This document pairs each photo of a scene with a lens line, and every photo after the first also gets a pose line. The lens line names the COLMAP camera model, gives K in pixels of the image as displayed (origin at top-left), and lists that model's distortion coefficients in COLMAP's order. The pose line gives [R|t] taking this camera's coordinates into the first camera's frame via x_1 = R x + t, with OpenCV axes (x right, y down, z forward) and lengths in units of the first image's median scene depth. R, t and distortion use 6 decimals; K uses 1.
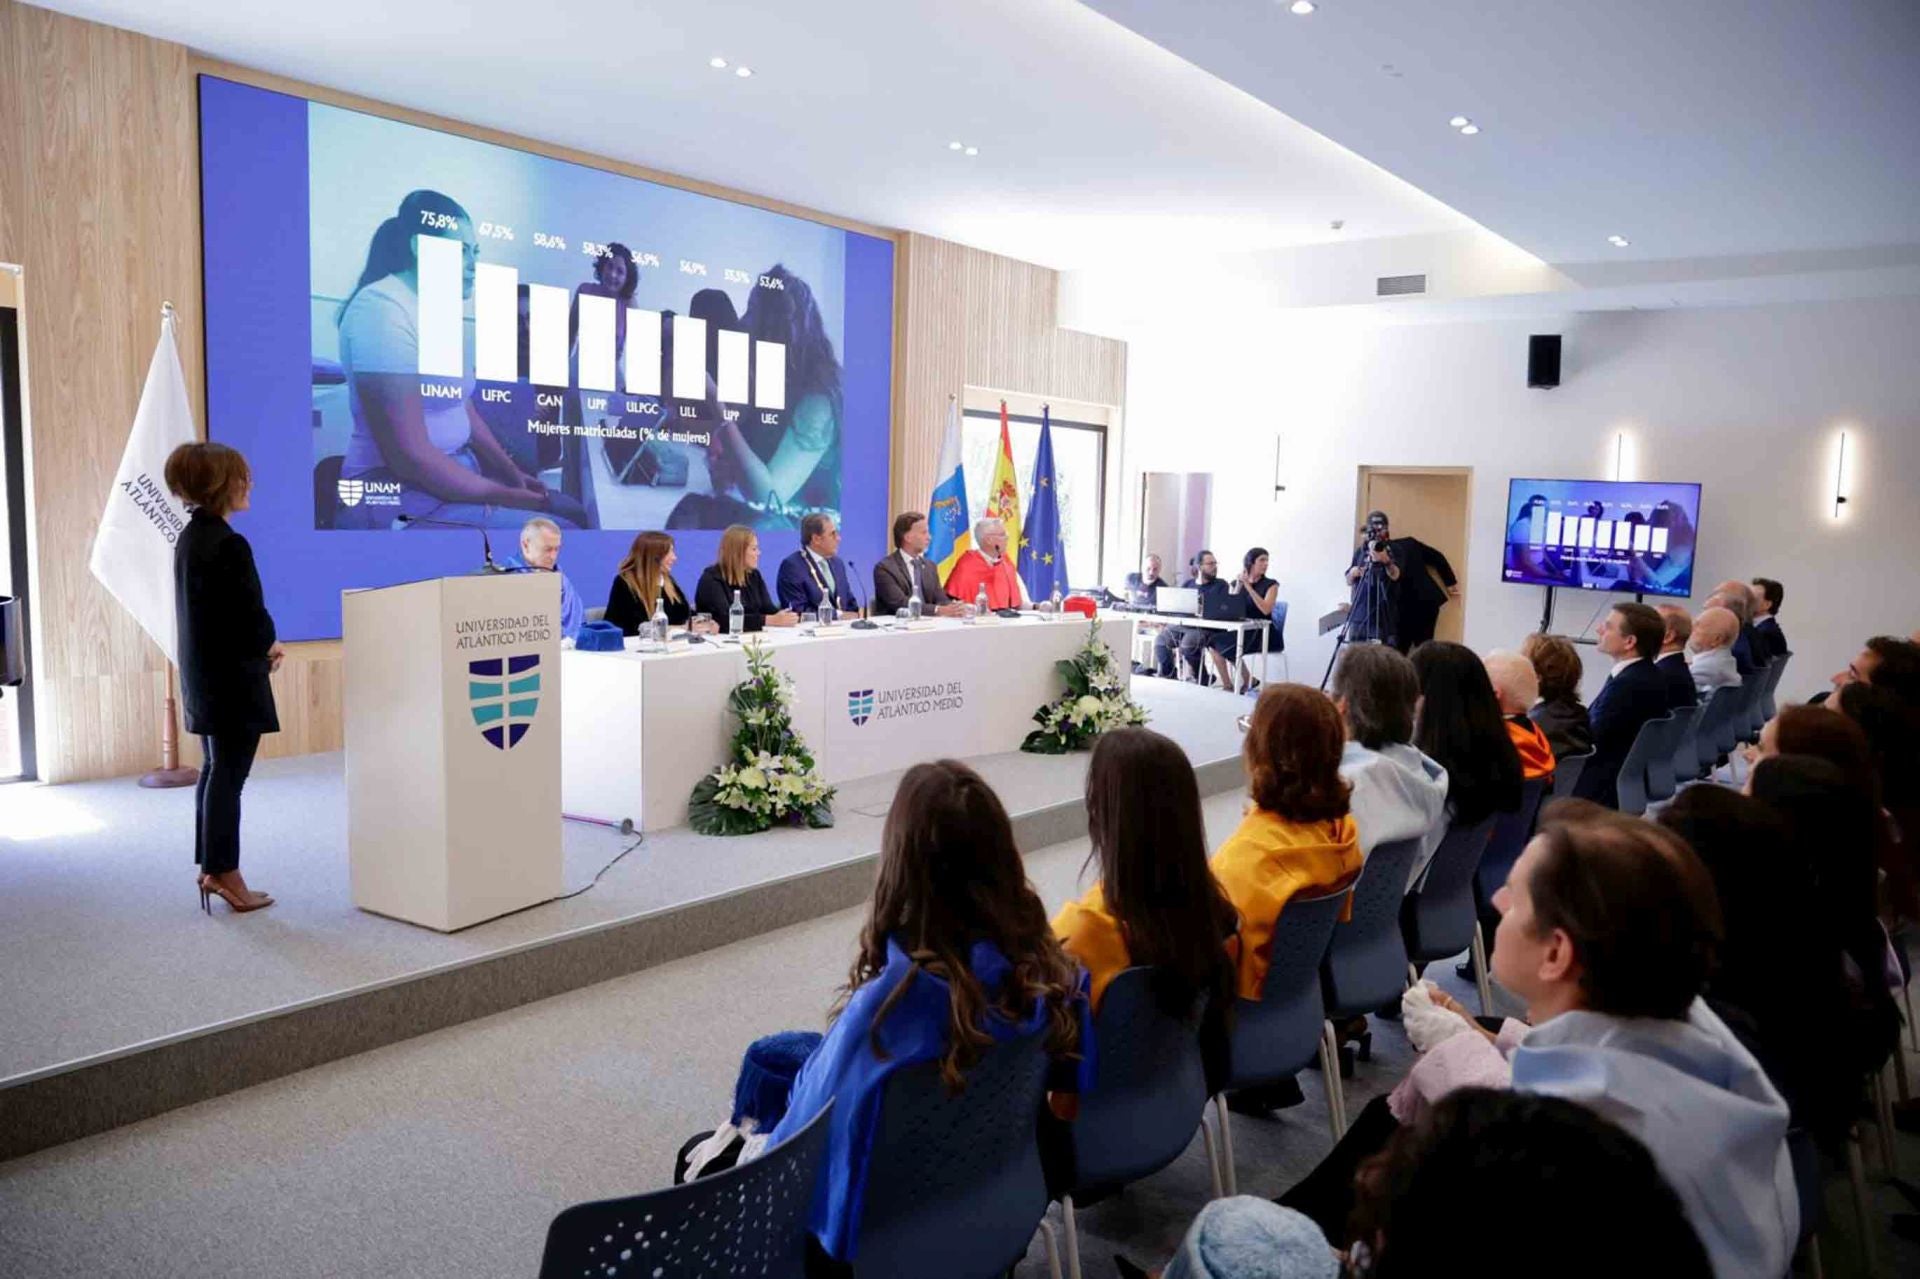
lens RADIAL K [[1317.9, 0, 973.6], [0, 1317.9, 656.4], [0, 0, 1]] dist [-0.087469, 0.056844]
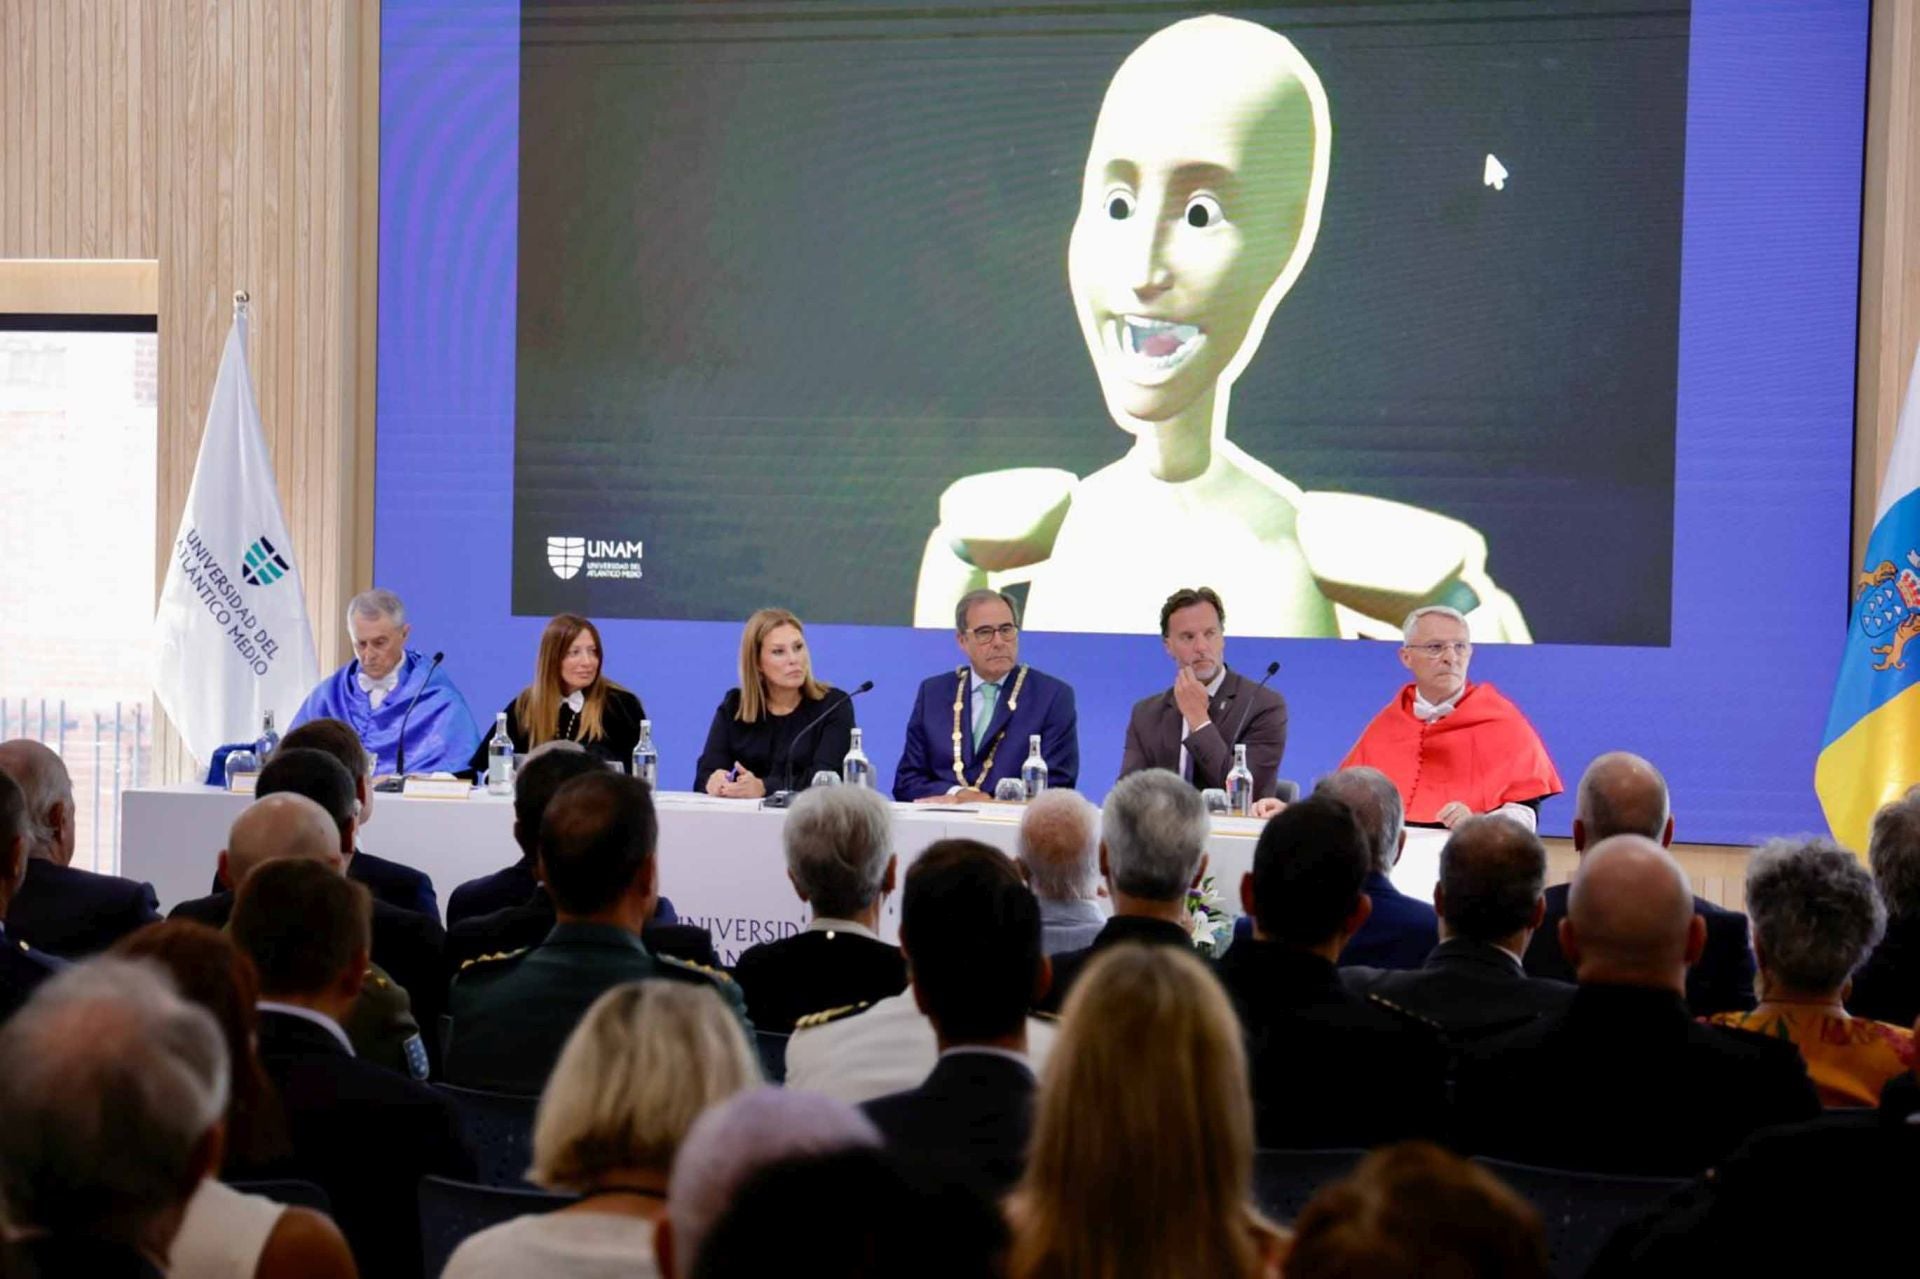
lens RADIAL K [[4576.9, 0, 973.3], [0, 4576.9, 658.4], [0, 0, 1]] dist [0.407835, 0.000000]
pose [[0.281252, 0.000061, -0.959634, 1.984798], [-0.122114, 0.991873, -0.035727, -0.029075], [0.951833, 0.127233, 0.278974, 0.692257]]
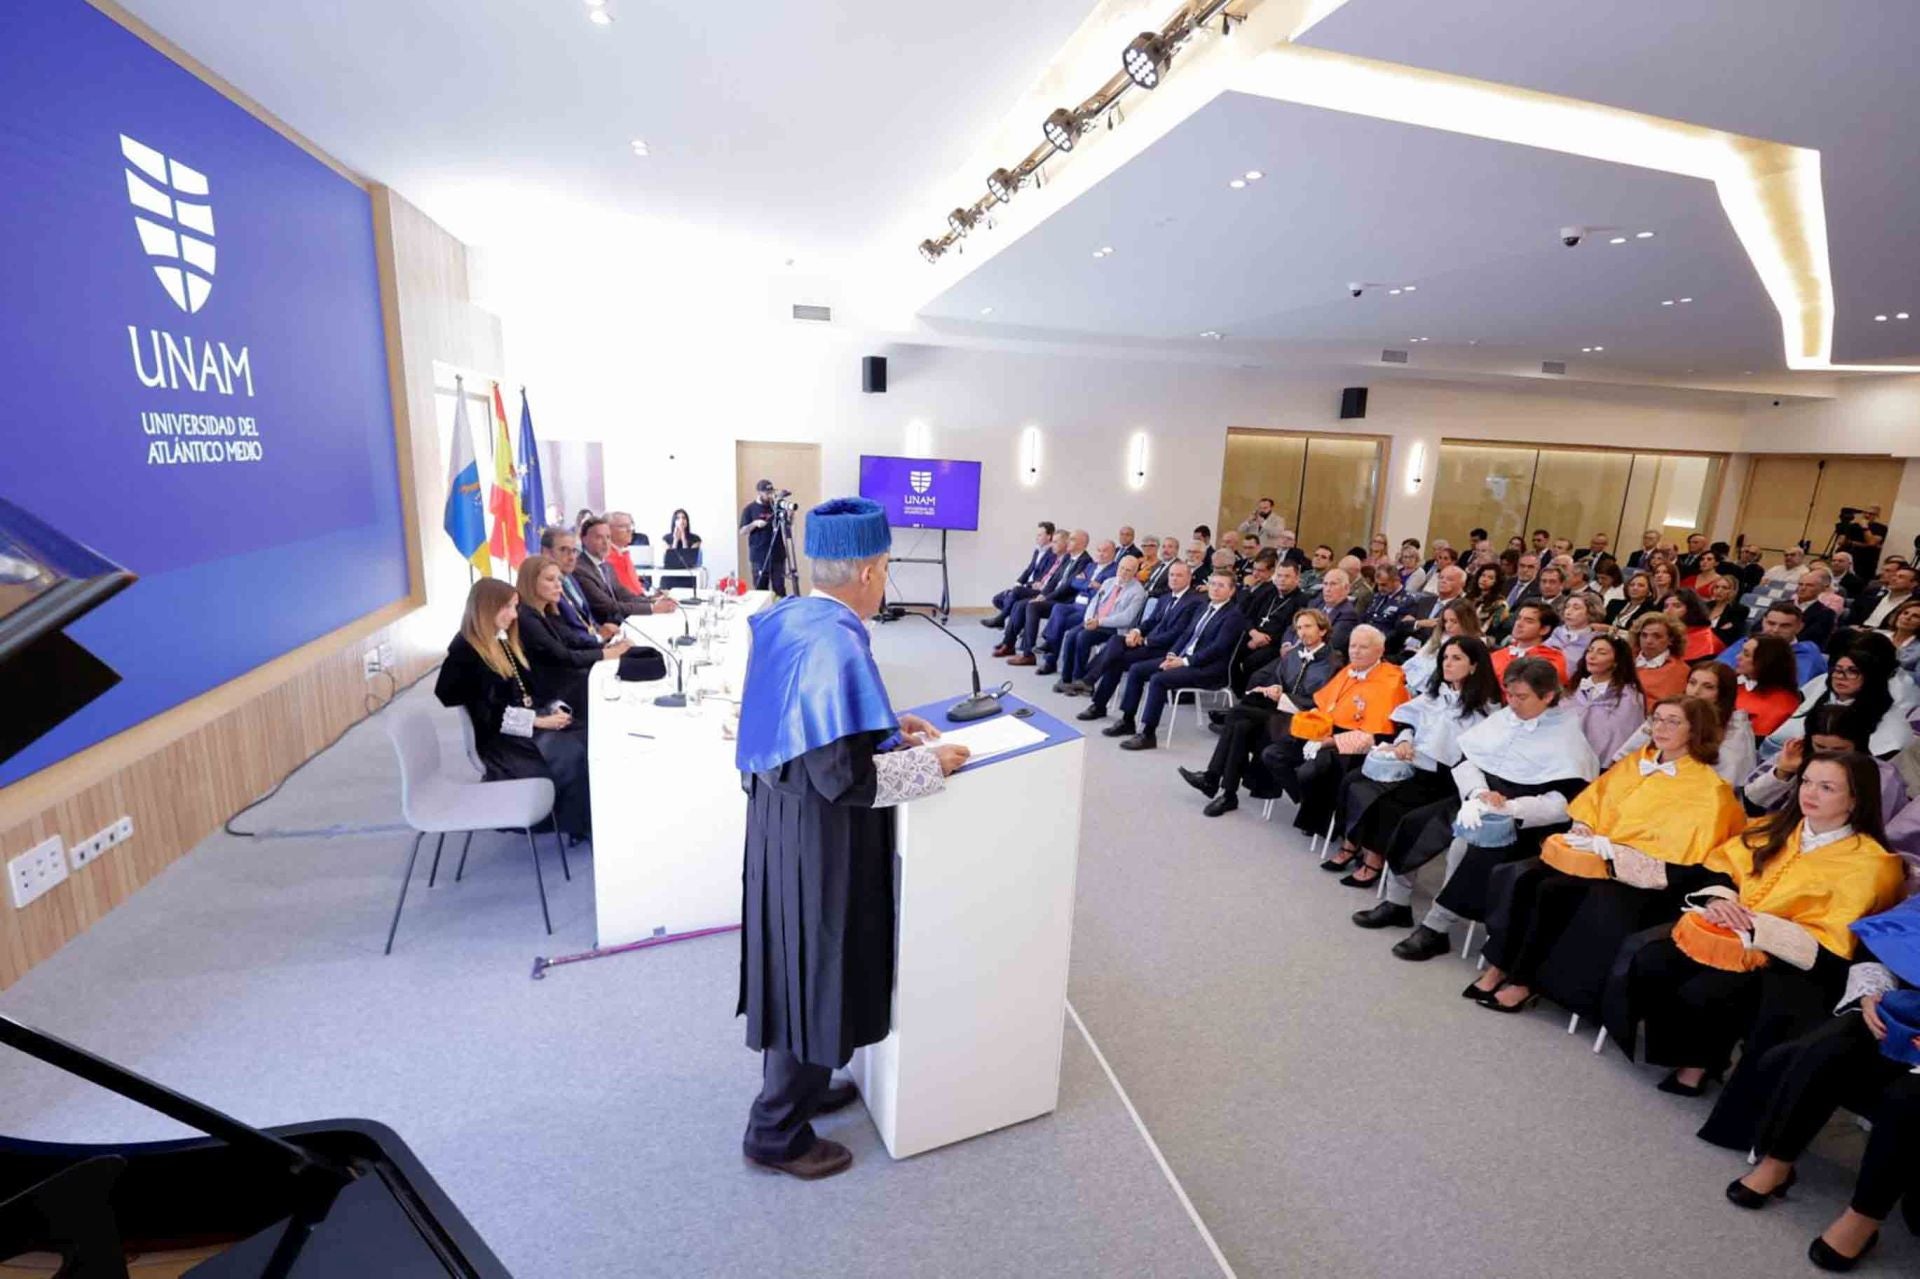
lens RADIAL K [[888.3, 0, 958.5], [0, 888.3, 649.8], [0, 0, 1]] dist [-0.005543, 0.002812]
pose [[0.597650, -0.181540, 0.780934, -0.608687], [0.071213, 0.982198, 0.173828, -0.146958], [-0.798589, -0.048276, 0.599938, 0.497401]]
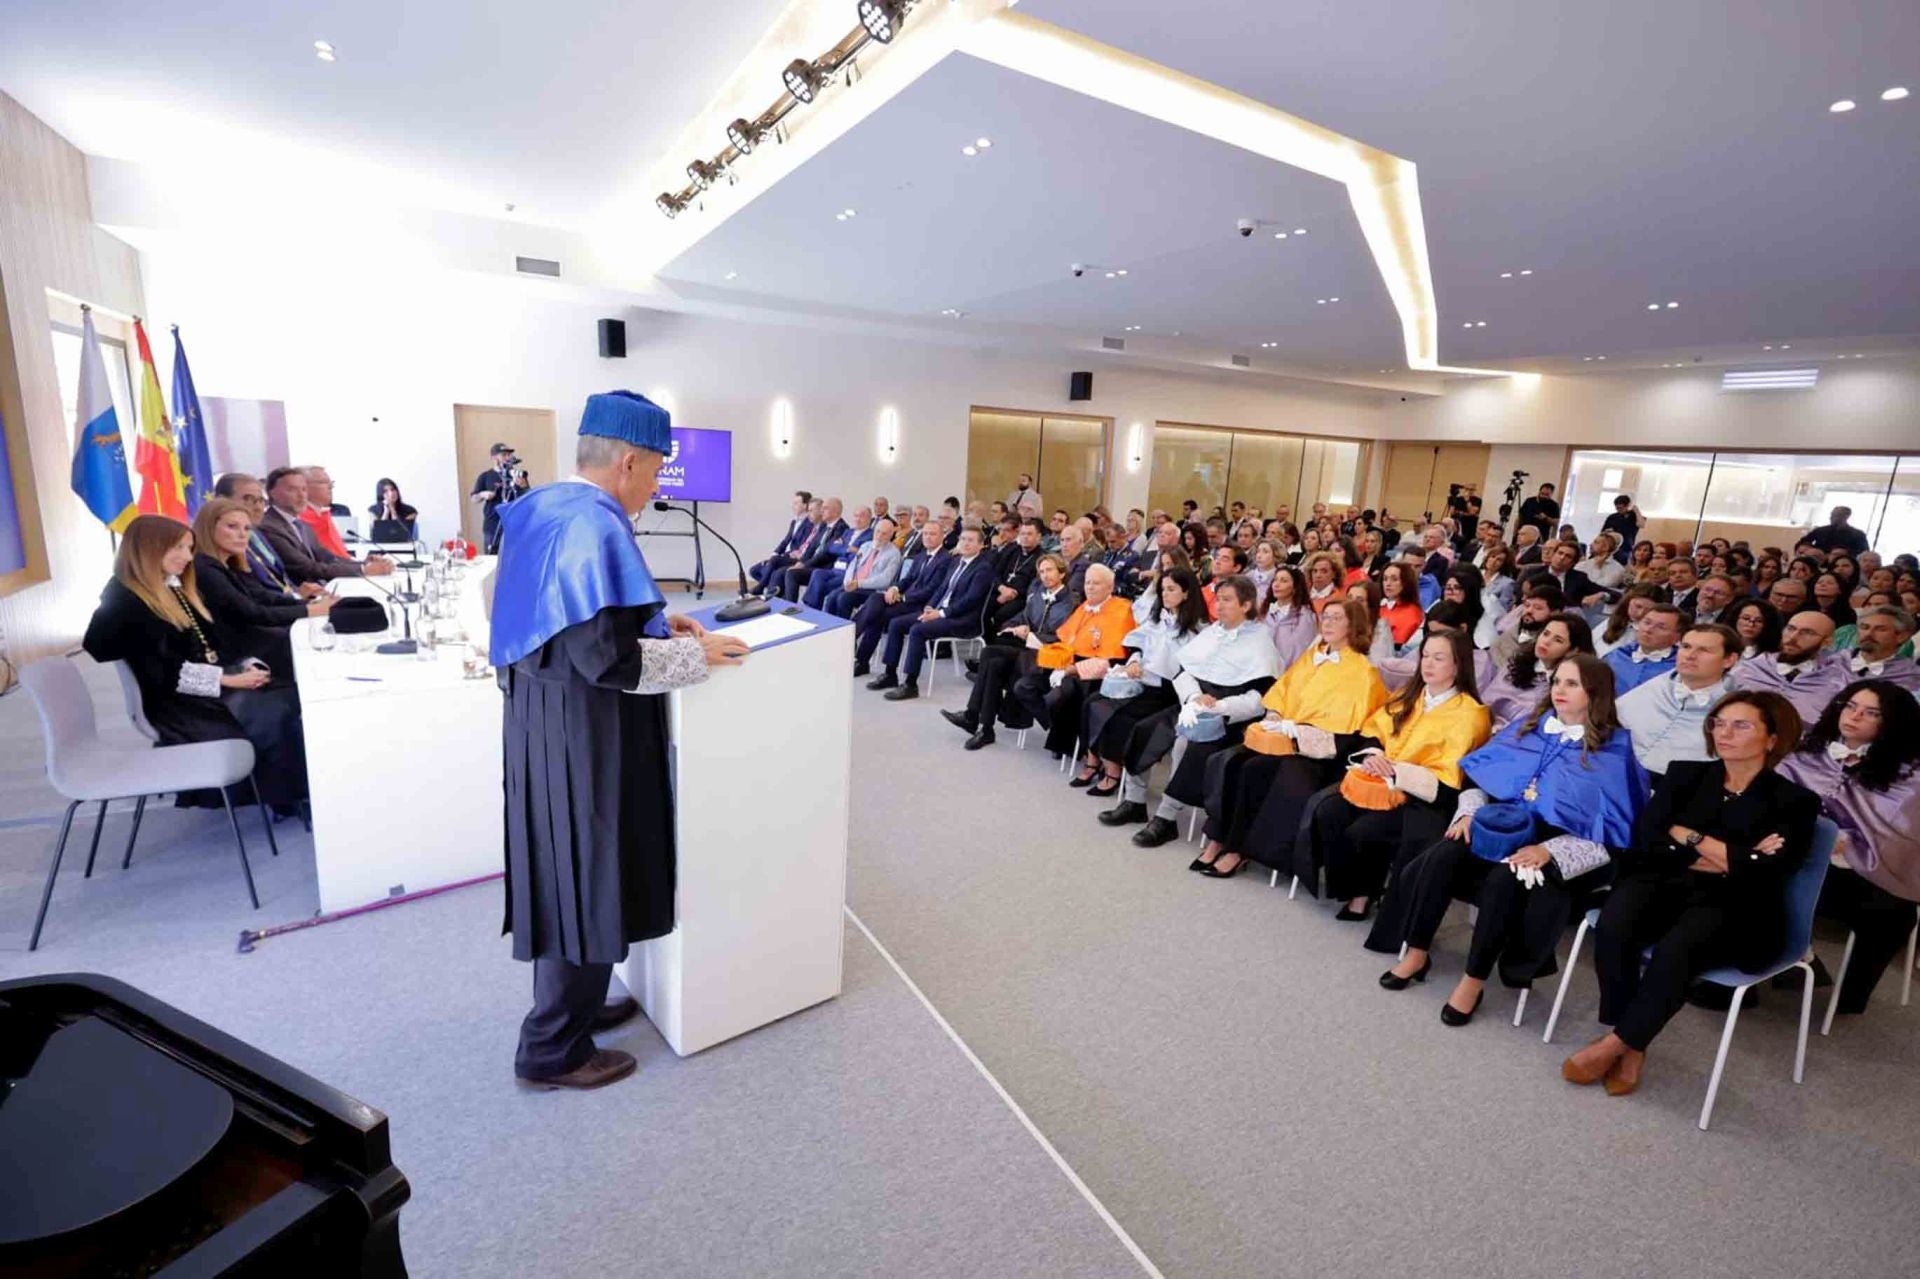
lens RADIAL K [[888.3, 0, 954.1], [0, 888.3, 639.3], [0, 0, 1]] dist [-0.005543, 0.002812]
pose [[0.364303, -0.199731, 0.909610, -0.635462], [0.067034, 0.979821, 0.188300, -0.105006], [-0.928865, -0.007623, 0.370341, 0.489335]]
